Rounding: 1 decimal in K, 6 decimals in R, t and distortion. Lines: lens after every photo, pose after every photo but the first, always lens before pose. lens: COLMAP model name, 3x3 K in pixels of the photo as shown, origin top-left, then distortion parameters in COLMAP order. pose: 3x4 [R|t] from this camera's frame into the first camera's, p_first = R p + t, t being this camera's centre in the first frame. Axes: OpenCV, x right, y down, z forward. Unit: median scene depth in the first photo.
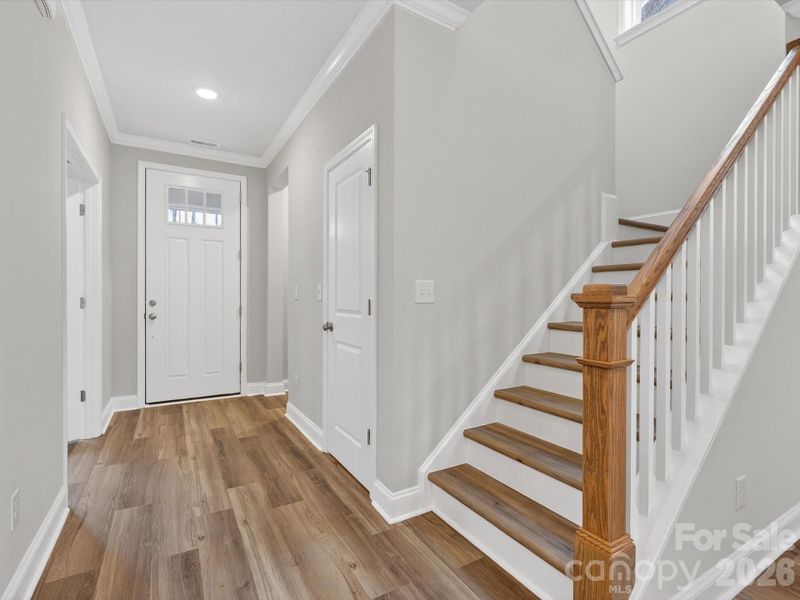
lens RADIAL K [[390.6, 0, 394.2], [0, 390.6, 298.1], [0, 0, 1]] dist [0.003627, 0.000802]
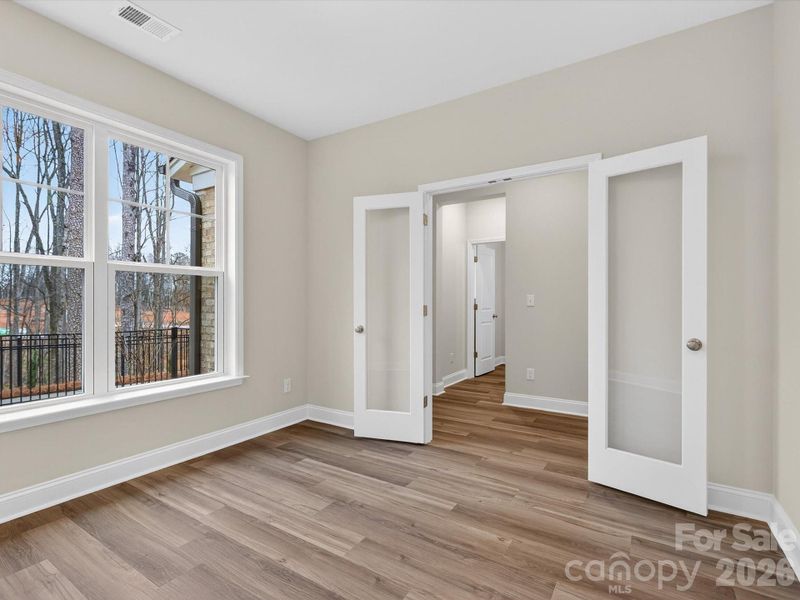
lens RADIAL K [[390.6, 0, 398.4], [0, 390.6, 302.2], [0, 0, 1]] dist [0.003627, 0.000802]
pose [[0.887129, -0.005070, 0.461494, -1.196078], [0.008005, 0.999958, -0.004402, 0.002183], [-0.461453, 0.007599, 0.887132, 0.132976]]
